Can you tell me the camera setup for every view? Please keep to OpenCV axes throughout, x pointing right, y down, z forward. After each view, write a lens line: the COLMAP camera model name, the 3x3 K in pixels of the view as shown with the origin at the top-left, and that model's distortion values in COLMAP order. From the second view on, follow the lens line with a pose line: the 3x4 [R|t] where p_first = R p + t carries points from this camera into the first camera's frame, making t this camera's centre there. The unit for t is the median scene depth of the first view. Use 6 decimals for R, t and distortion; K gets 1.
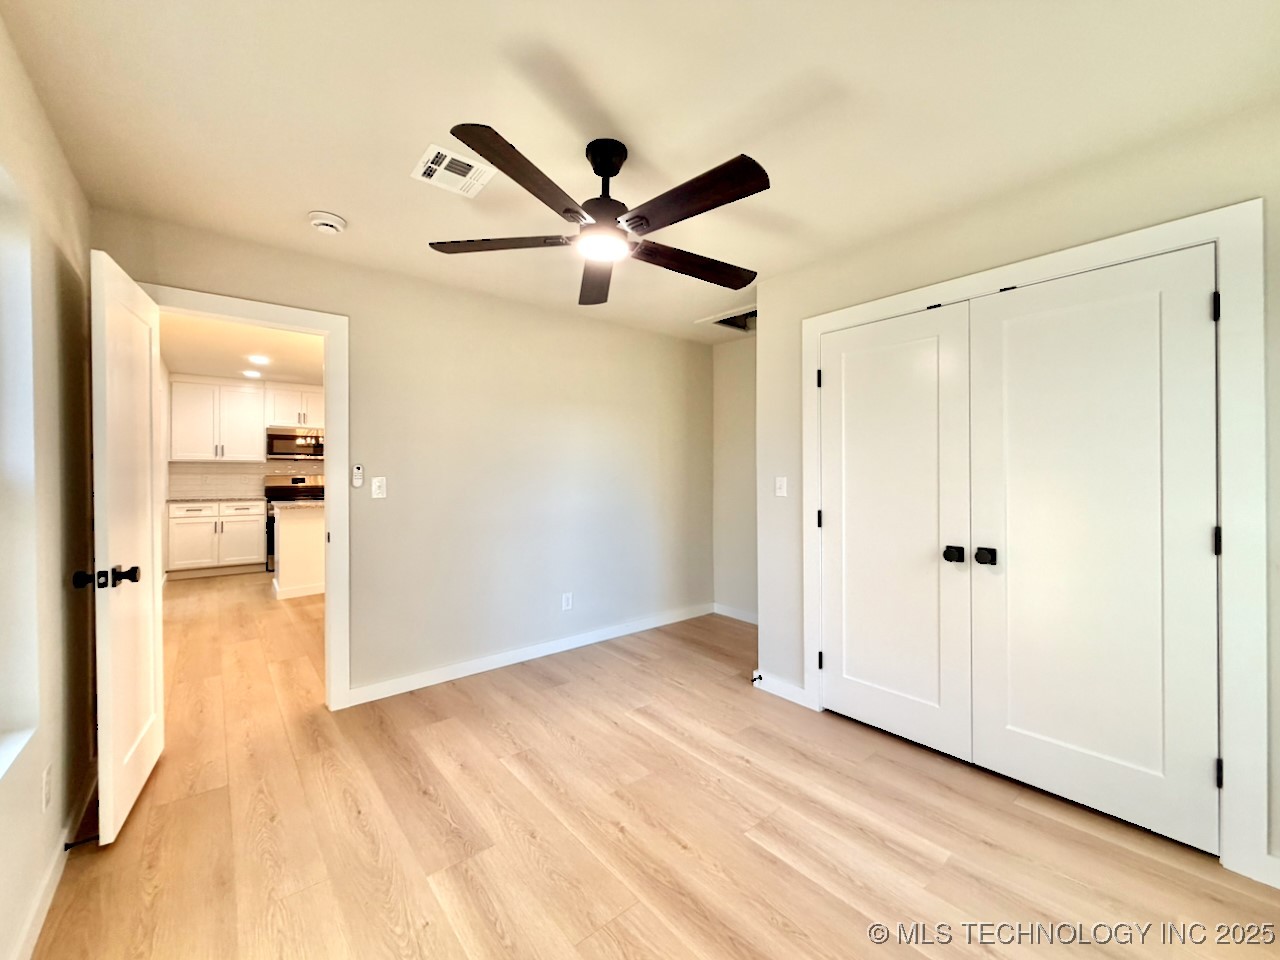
lens RADIAL K [[511.2, 0, 631.5], [0, 511.2, 475.3], [0, 0, 1]] dist [0.001789, -0.000519]
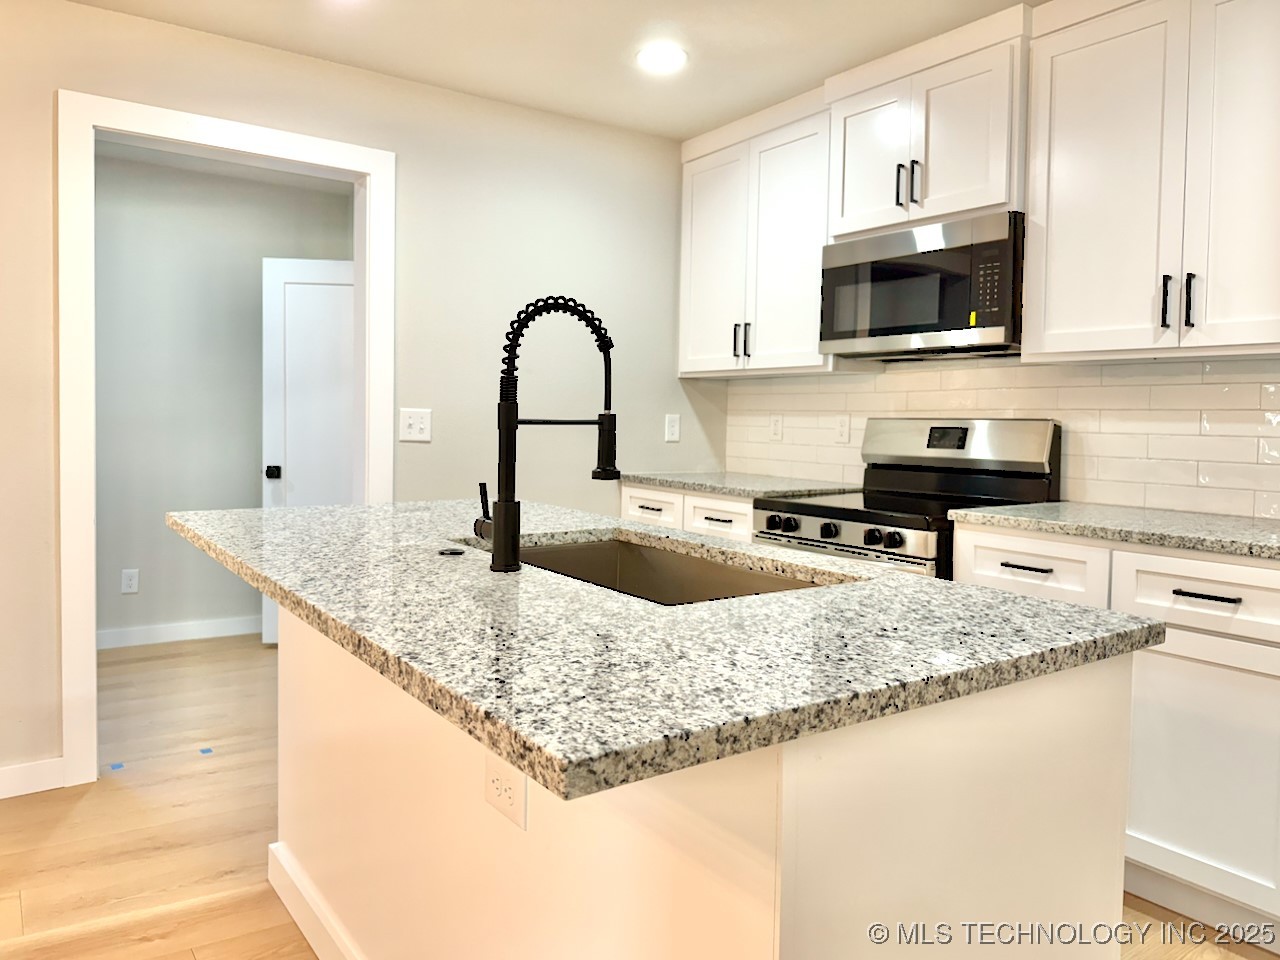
lens RADIAL K [[917.1, 0, 631.0], [0, 917.1, 458.9], [0, 0, 1]] dist [0.009270, -0.016826]
pose [[-0.063895, 0.036559, -0.997287, -0.203665], [-0.030640, 0.998786, 0.038577, 0.008620], [0.997486, 0.033022, -0.062697, 0.966139]]
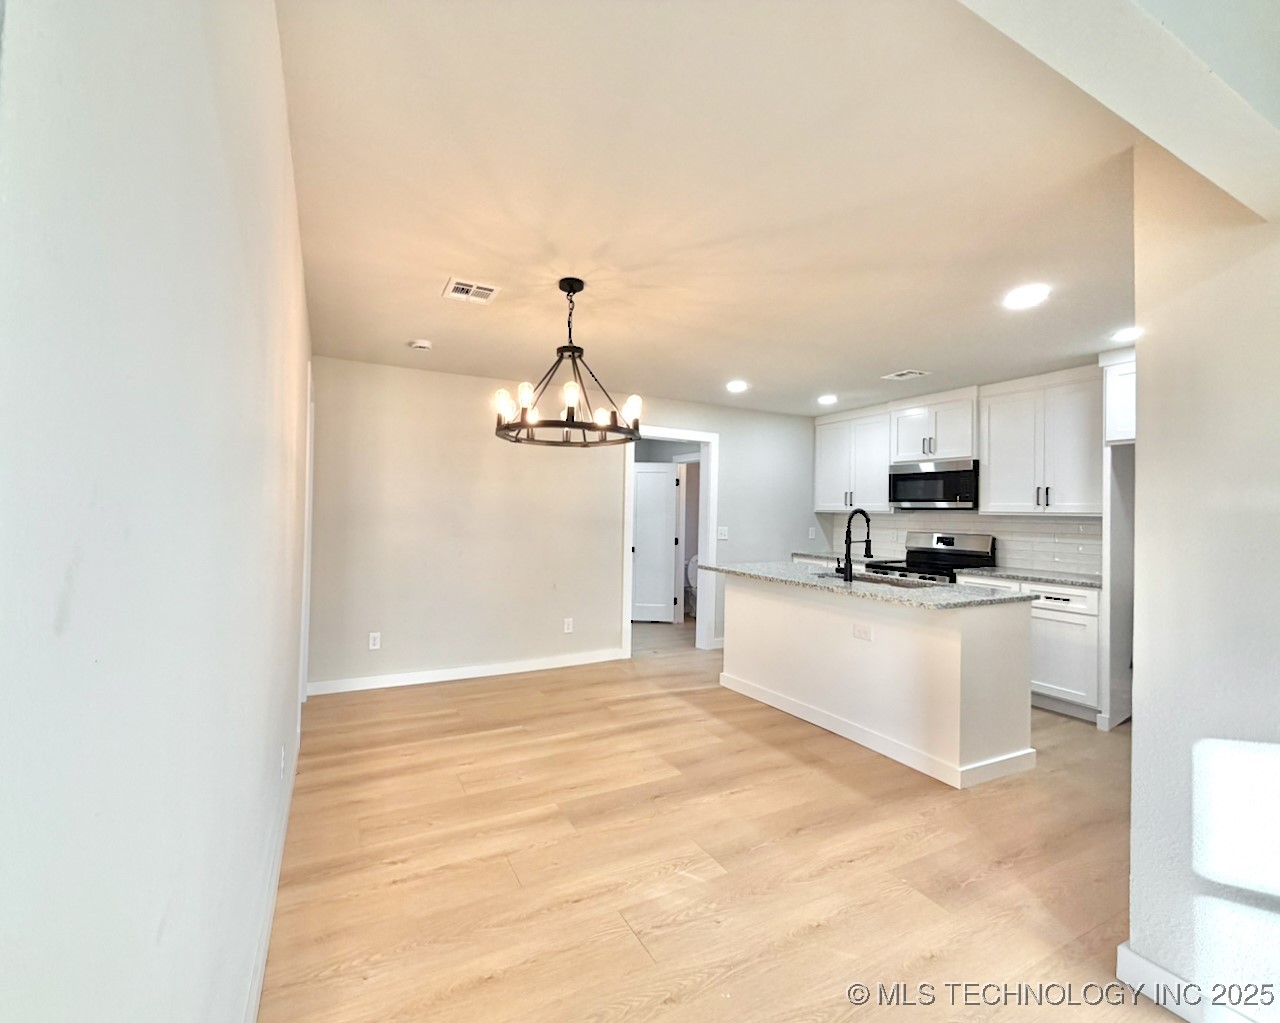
lens RADIAL K [[545.0, 0, 590.9], [0, 545.0, 502.5], [0, 0, 1]] dist [-0.003999, 0.000027]
pose [[-0.230209, -0.027108, -0.972764, 0.145253], [-0.033248, 0.999247, -0.019978, -0.011069], [0.972573, 0.027743, -0.230937, 0.796538]]
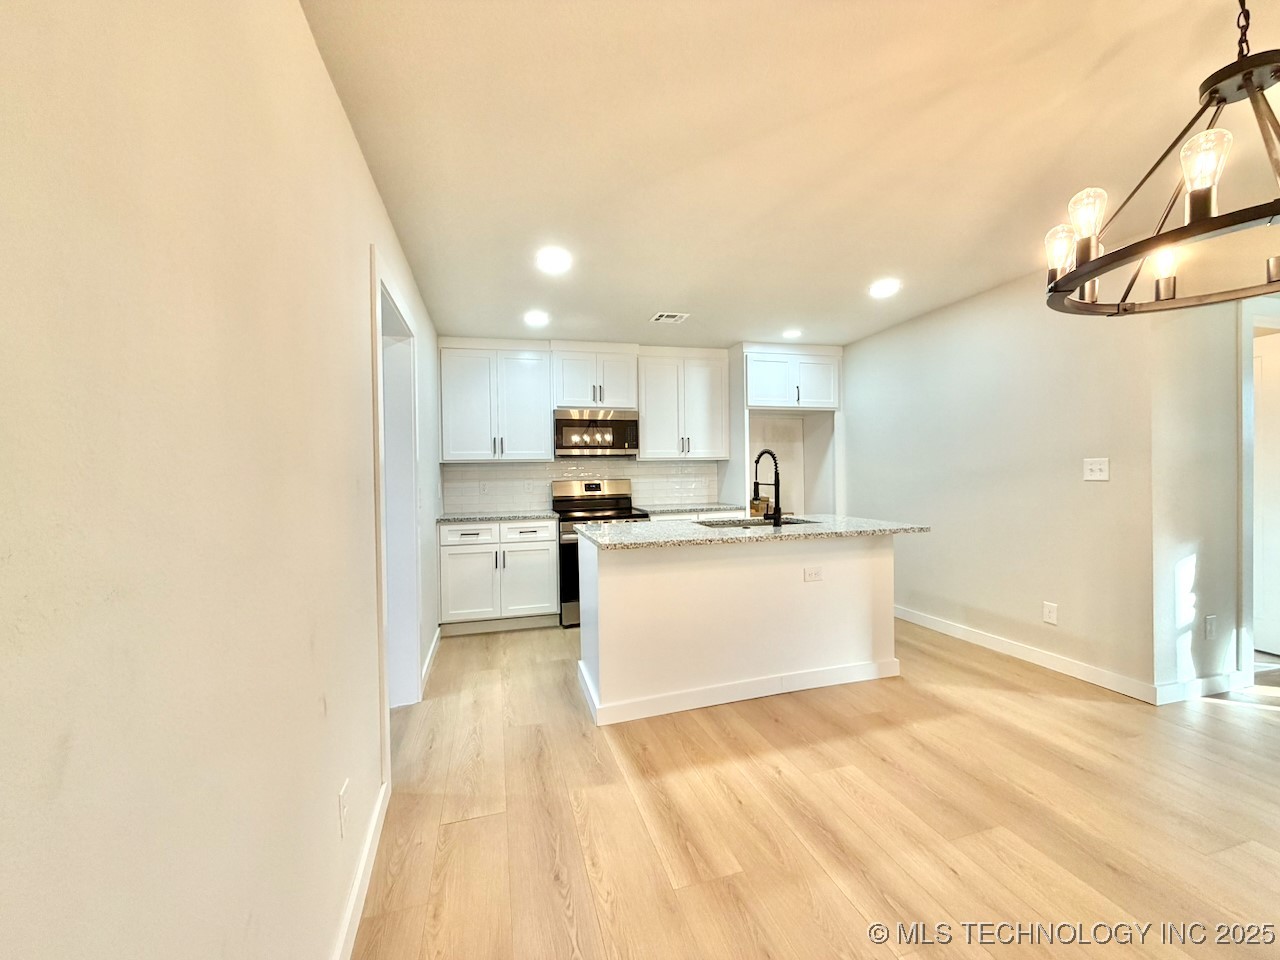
lens RADIAL K [[511.2, 0, 636.4], [0, 511.2, 477.7], [0, 0, 1]] dist [0.001789, -0.000519]
pose [[0.918315, -0.021503, -0.395267, -0.364439], [0.021714, 0.999756, -0.003941, 0.001353], [0.395255, -0.004964, 0.918558, 0.442690]]
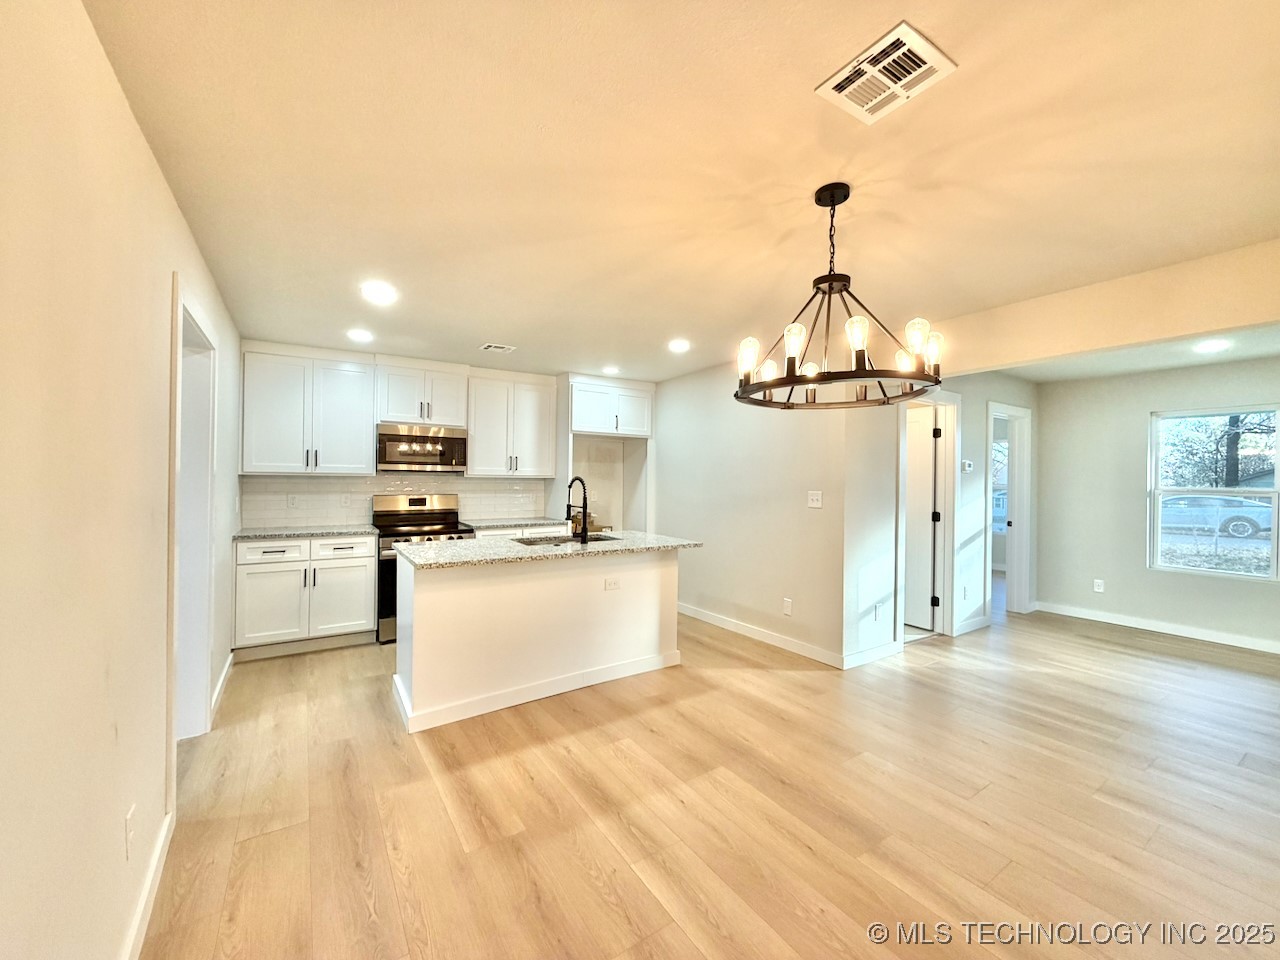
lens RADIAL K [[511.2, 0, 636.4], [0, 511.2, 478.3], [0, 0, 1]] dist [0.001789, -0.000519]
pose [[0.994827, 0.002191, -0.101559, -0.322144], [-0.003427, 0.999922, -0.011995, -0.015960], [0.101525, 0.012281, 0.994757, 0.387656]]
